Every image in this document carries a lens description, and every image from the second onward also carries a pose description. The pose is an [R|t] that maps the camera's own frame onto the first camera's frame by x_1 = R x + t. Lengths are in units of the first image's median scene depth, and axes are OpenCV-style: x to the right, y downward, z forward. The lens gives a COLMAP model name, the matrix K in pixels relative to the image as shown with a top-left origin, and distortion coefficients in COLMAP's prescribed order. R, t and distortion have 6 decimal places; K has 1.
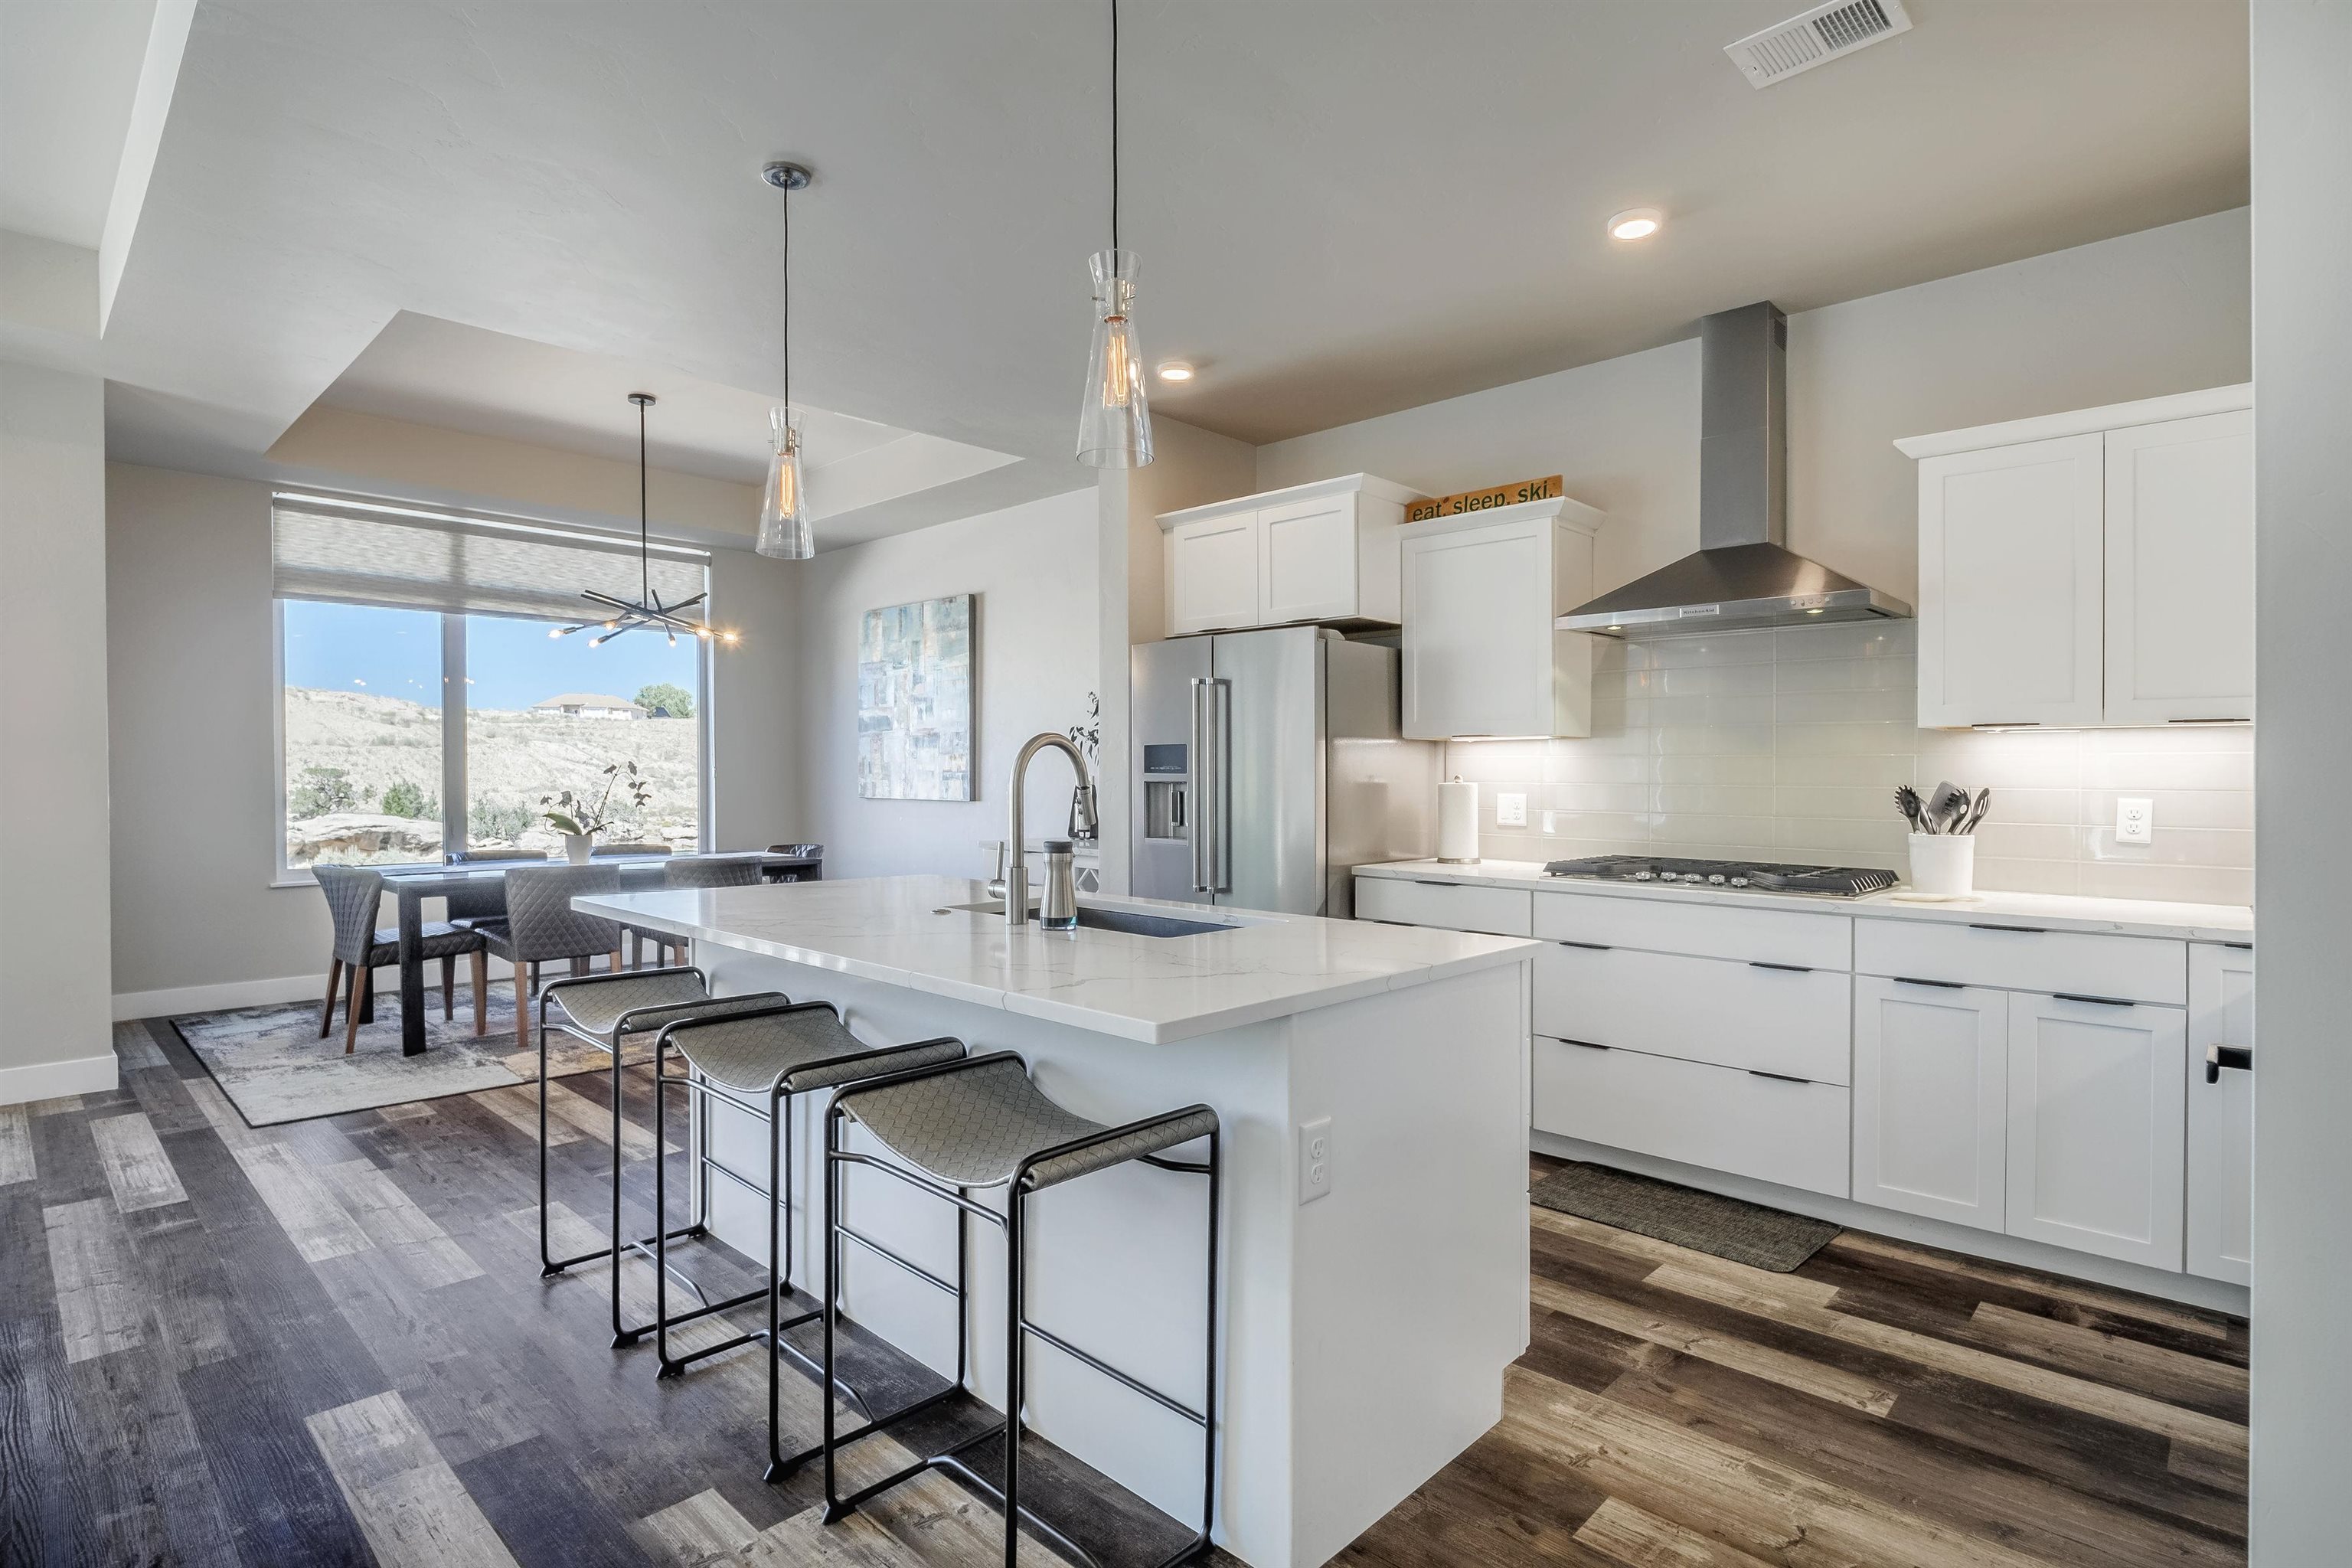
lens RADIAL K [[1151.9, 0, 1171.3], [0, 1151.9, 812.8], [0, 0, 1]] dist [-0.014363, -0.002184]
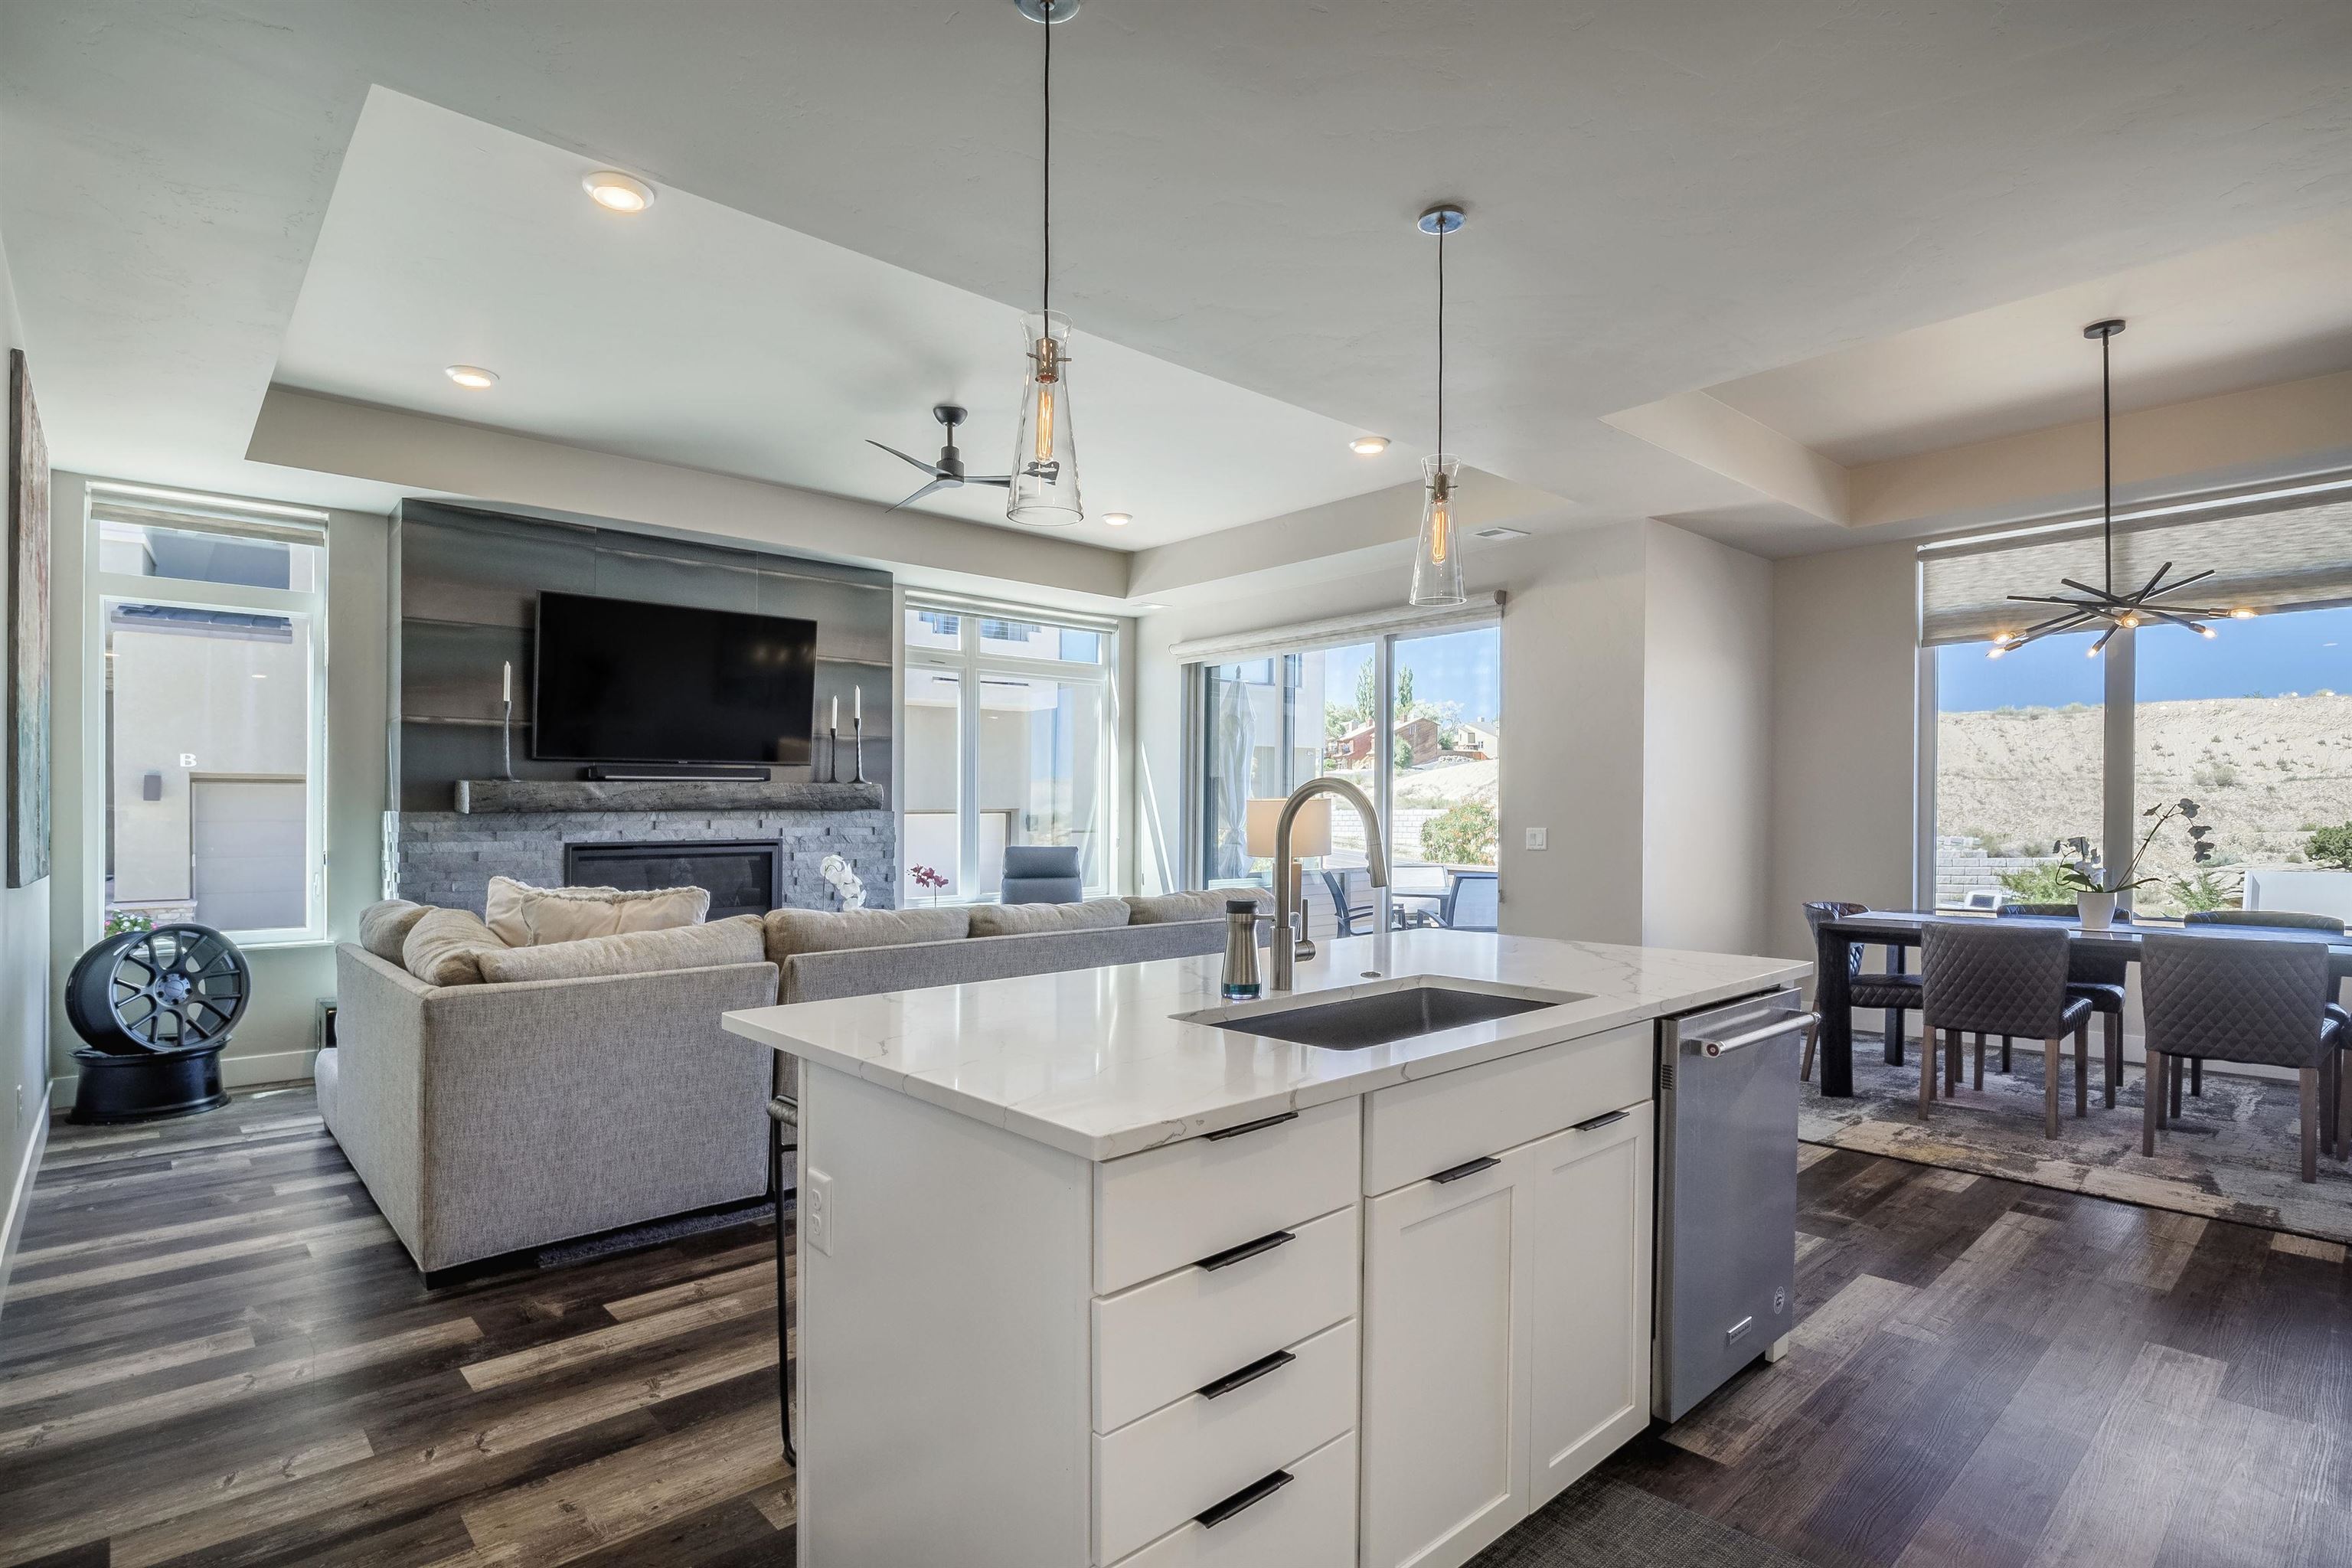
lens RADIAL K [[1151.9, 0, 1171.3], [0, 1151.9, 812.8], [0, 0, 1]] dist [-0.014363, -0.002184]
pose [[-0.084517, -0.001401, -0.996421, 0.341709], [-0.029190, 0.999573, 0.001071, -0.018449], [0.995994, 0.029176, -0.084522, 0.440254]]
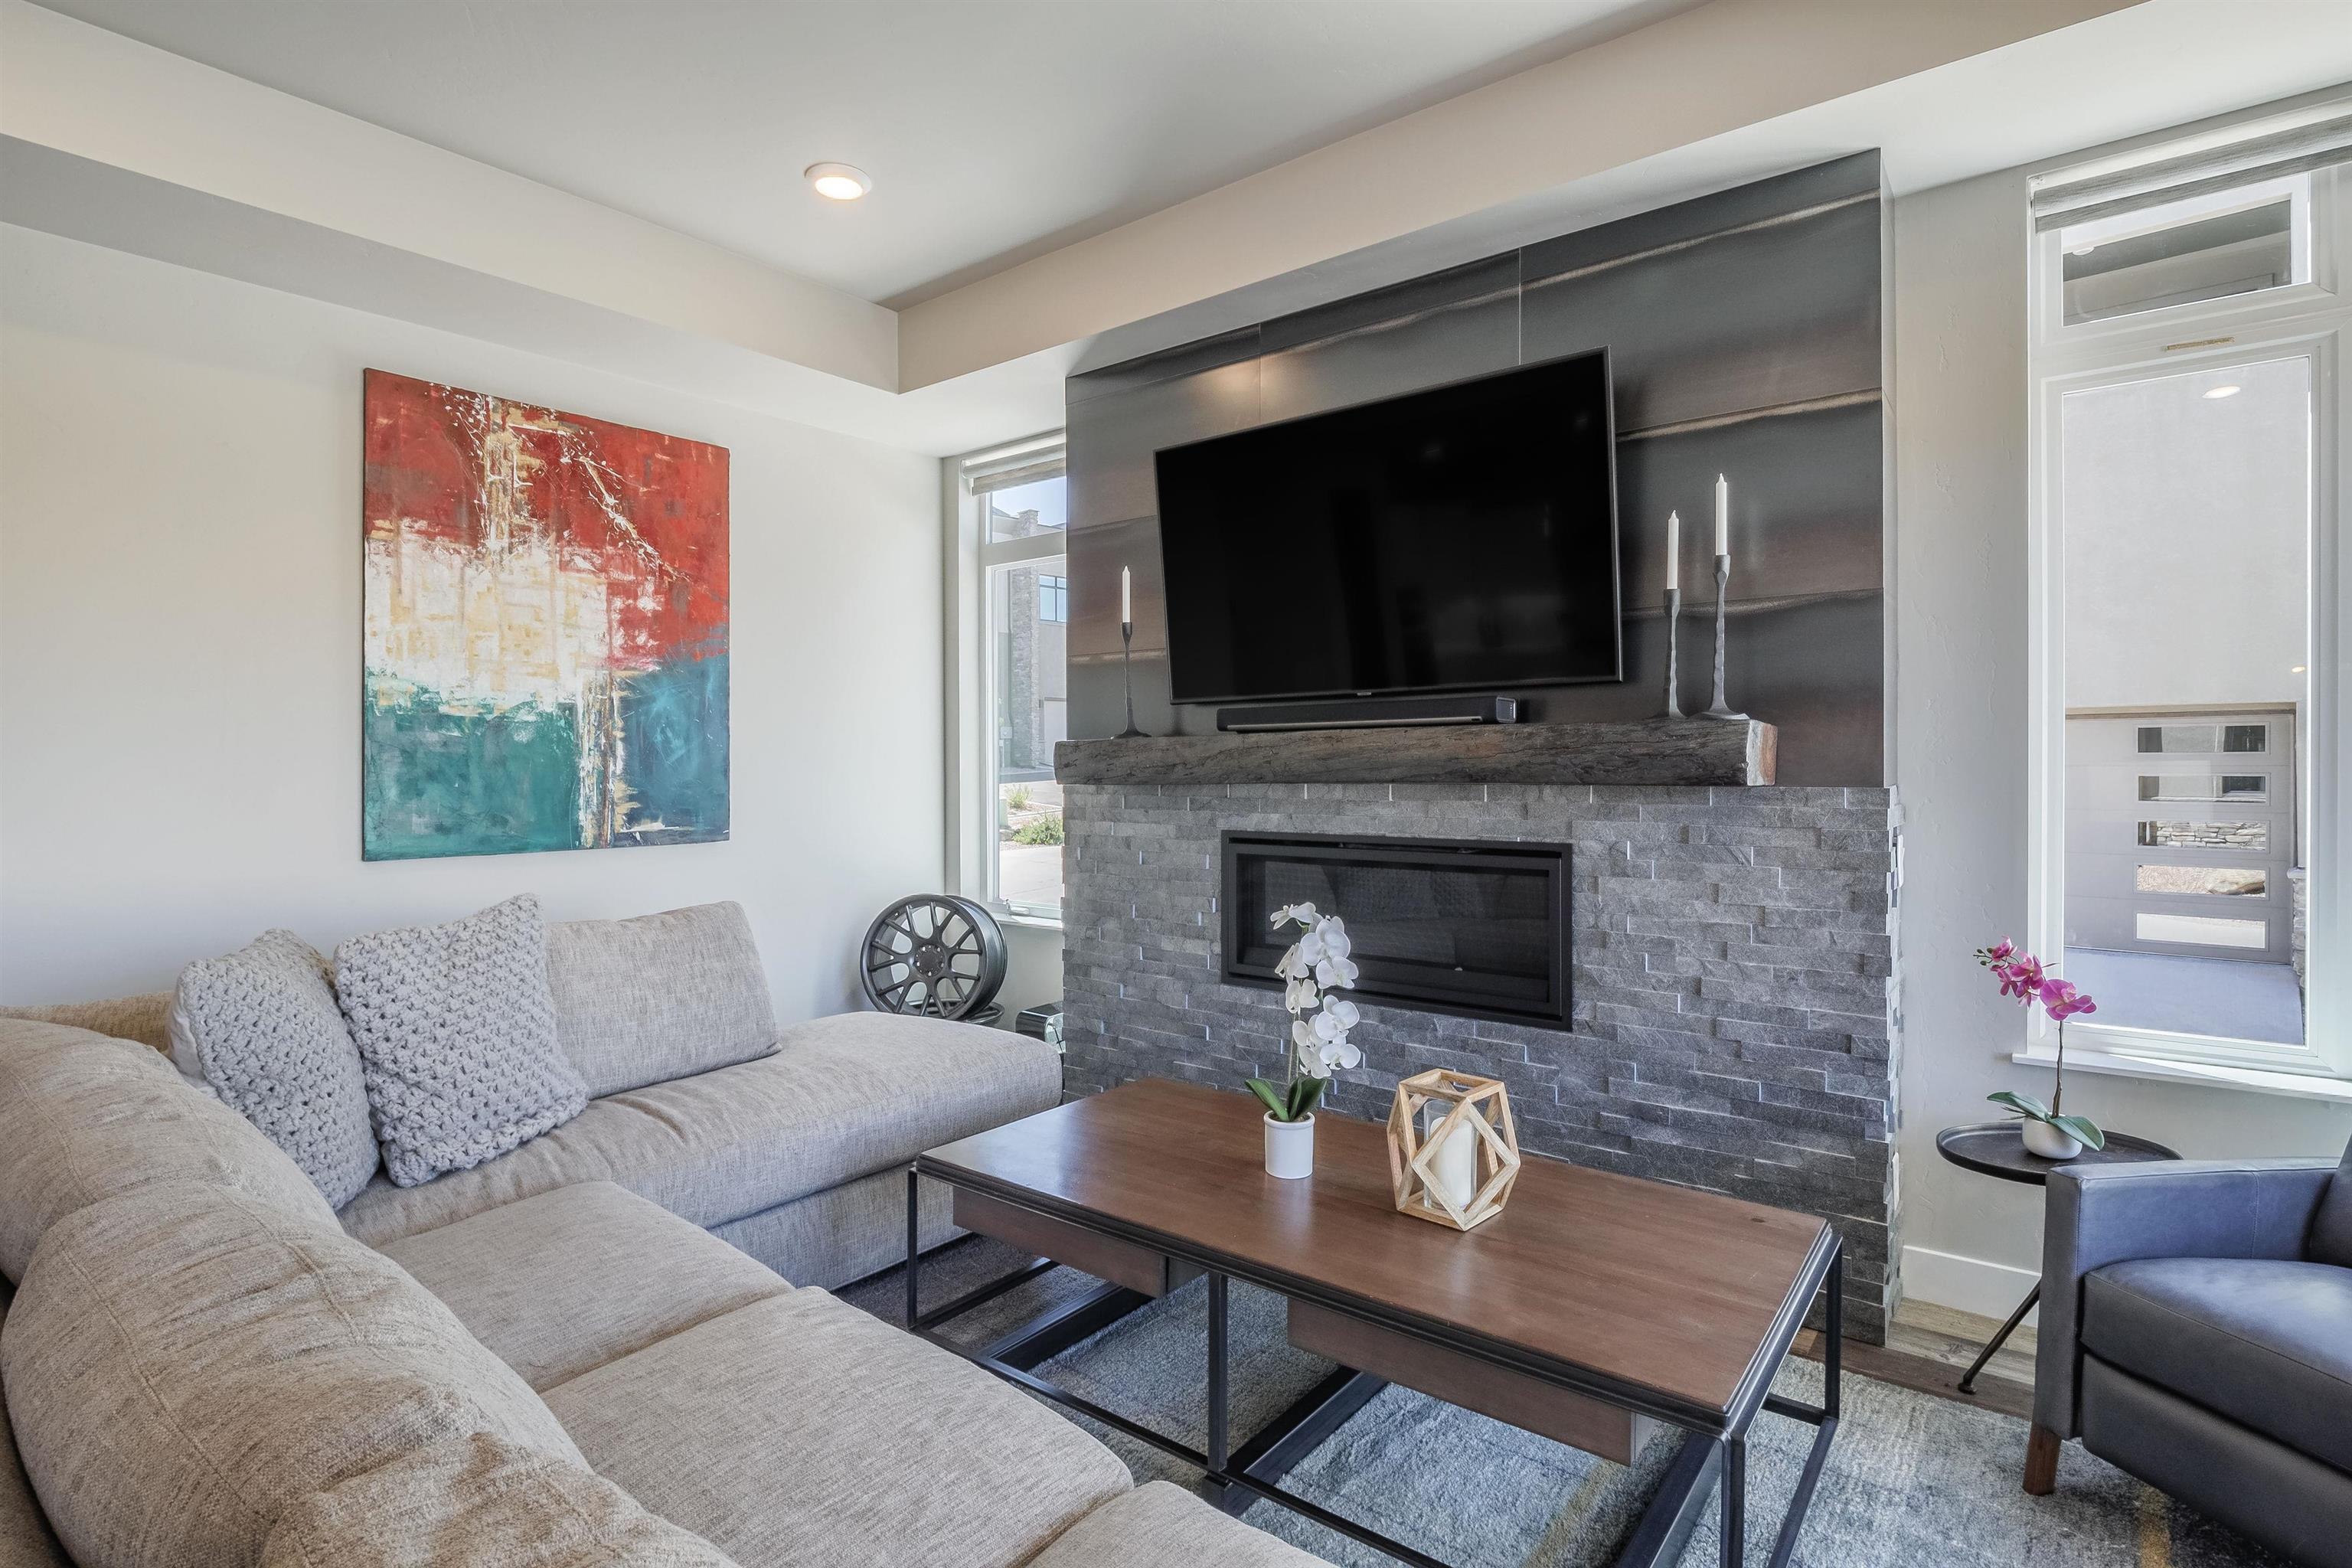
lens RADIAL K [[1176.4, 0, 1167.2], [0, 1176.4, 745.5], [0, 0, 1]] dist [-0.012249, -0.000009]
pose [[-0.996000, 0.003294, -0.089292, -0.594890], [0.001089, 0.999694, 0.024729, -0.040694], [0.089346, 0.024532, -0.995698, 0.479411]]
